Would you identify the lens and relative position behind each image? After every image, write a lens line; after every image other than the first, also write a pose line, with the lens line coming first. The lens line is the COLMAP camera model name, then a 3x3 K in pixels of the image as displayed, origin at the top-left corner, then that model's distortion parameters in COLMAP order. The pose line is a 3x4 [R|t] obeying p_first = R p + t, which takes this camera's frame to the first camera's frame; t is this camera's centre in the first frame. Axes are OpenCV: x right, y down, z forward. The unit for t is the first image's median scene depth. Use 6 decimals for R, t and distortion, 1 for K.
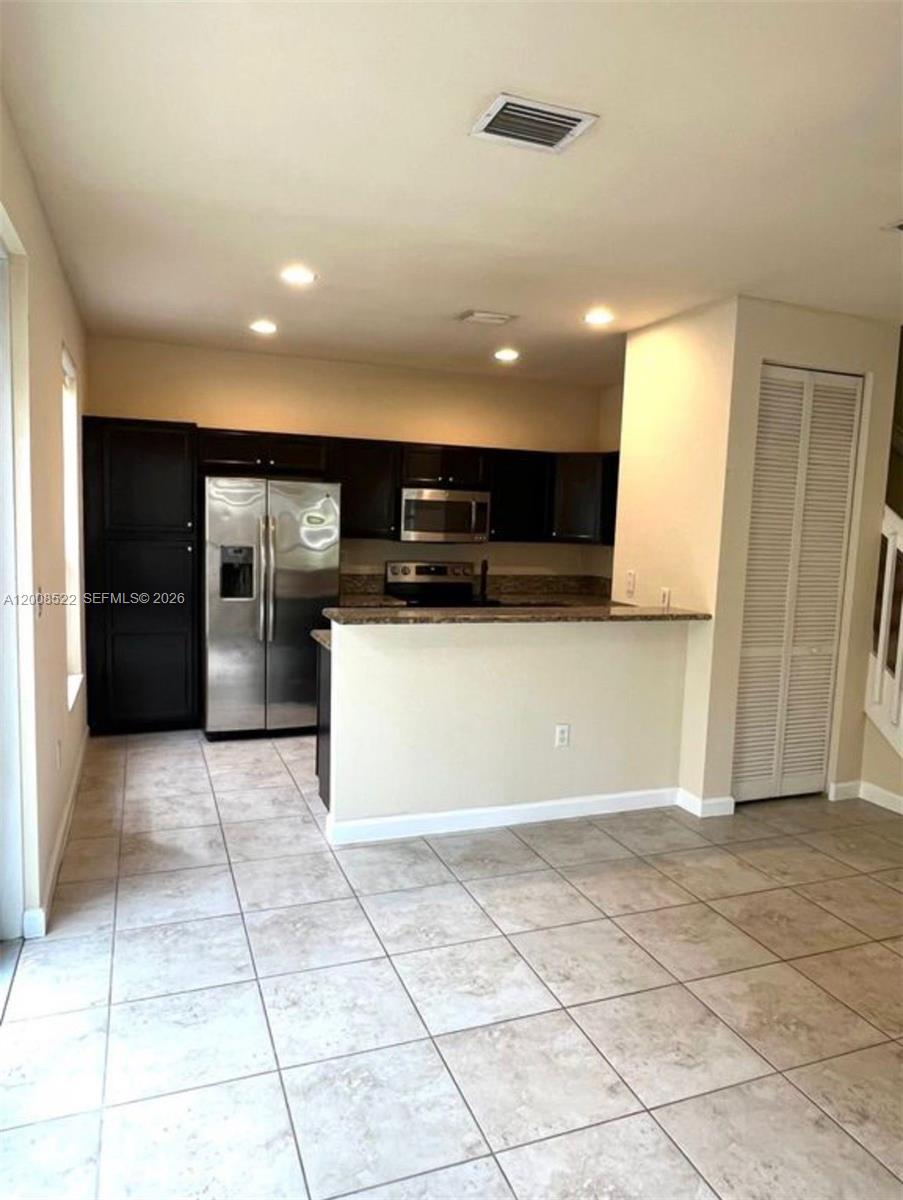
lens RADIAL K [[816.4, 0, 451.5], [0, 816.4, 600.0], [0, 0, 1]] dist [0.026678, -0.000770]
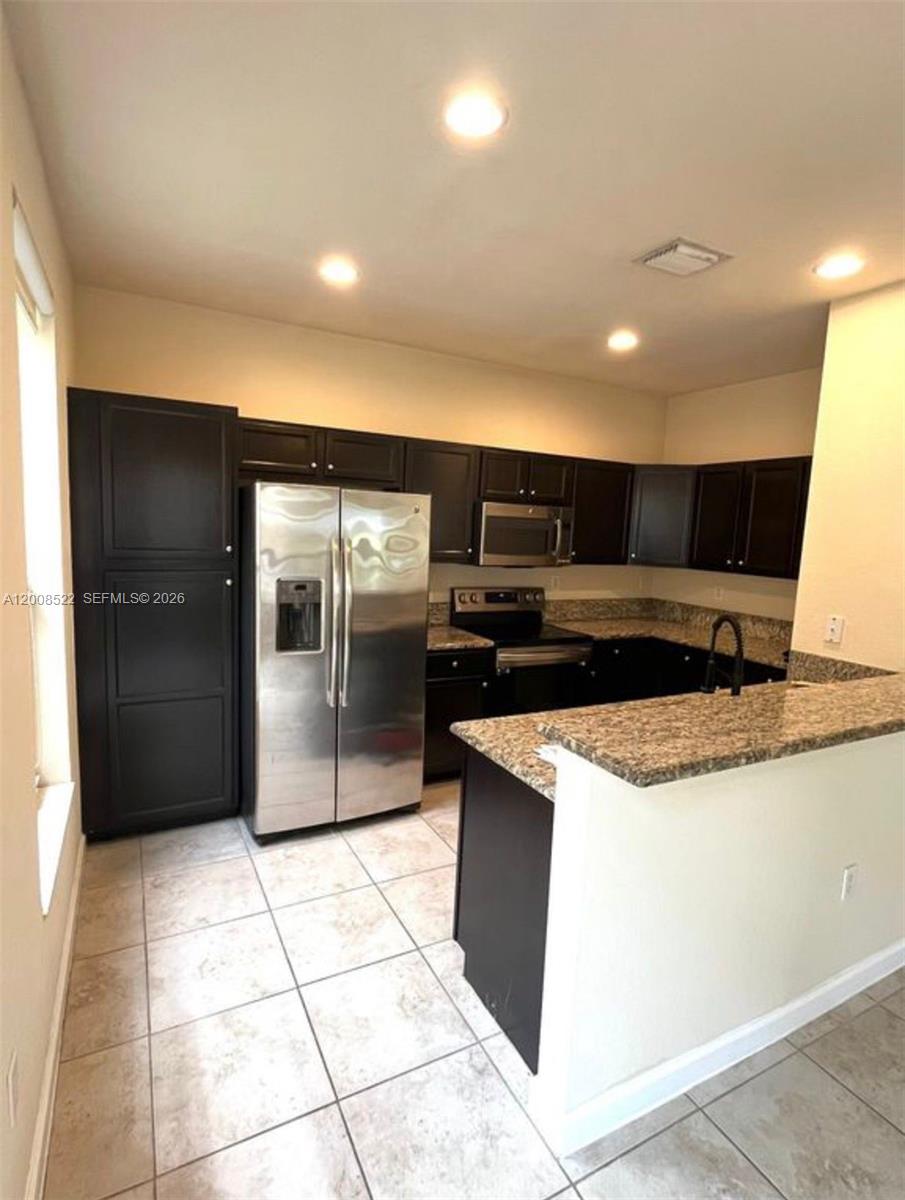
lens RADIAL K [[603.0, 0, 452.5], [0, 603.0, 600.0], [0, 0, 1]] dist [0.001335, 0.000339]
pose [[0.991723, -0.006425, 0.128237, -0.191815], [0.003471, 0.999724, 0.023244, -0.058534], [-0.128351, -0.022606, 0.991471, 0.445310]]
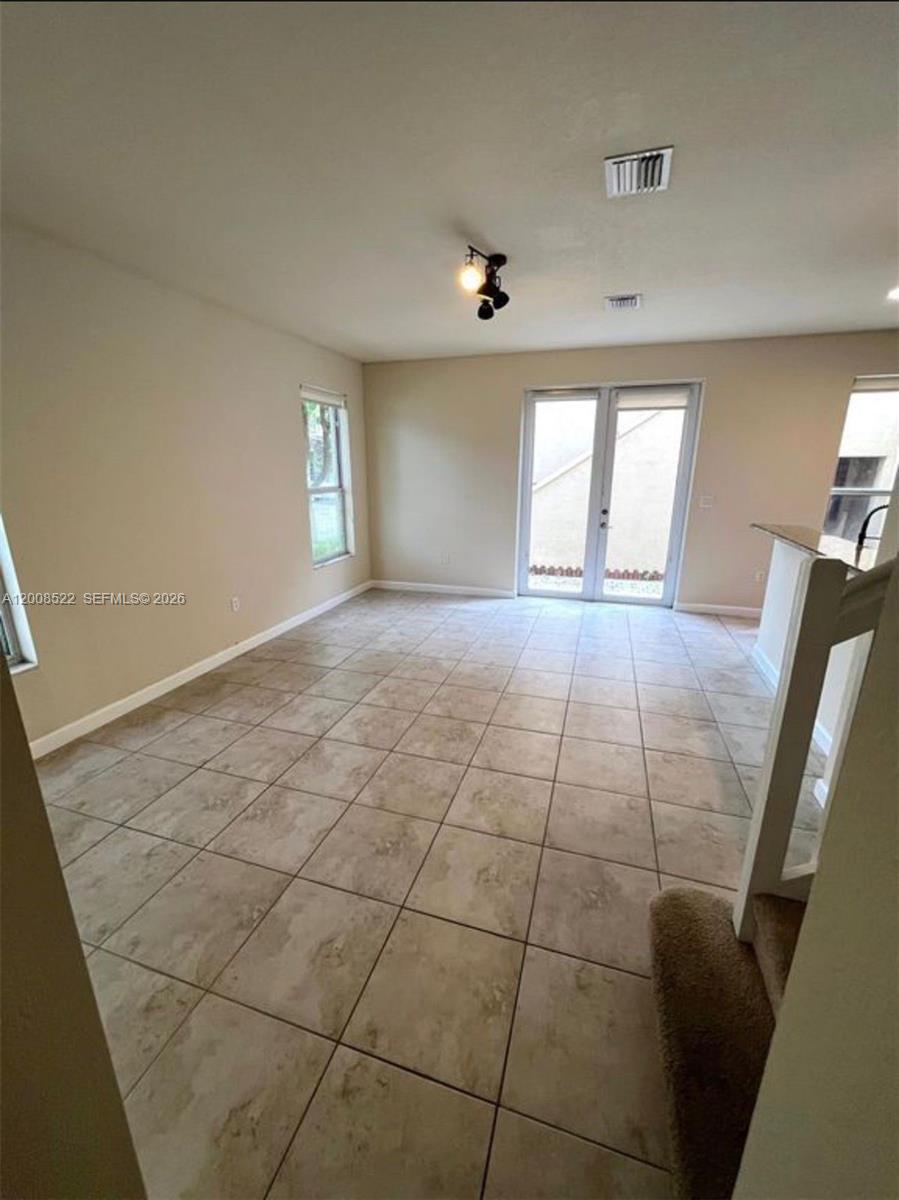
lens RADIAL K [[489.7, 0, 451.9], [0, 489.7, 602.9], [0, 0, 1]] dist [-0.000311, -0.000134]
pose [[-0.622033, 0.185571, -0.760683, 0.773863], [-0.103598, 0.943462, 0.314875, -0.057957], [0.776107, 0.274668, -0.567640, 0.767424]]
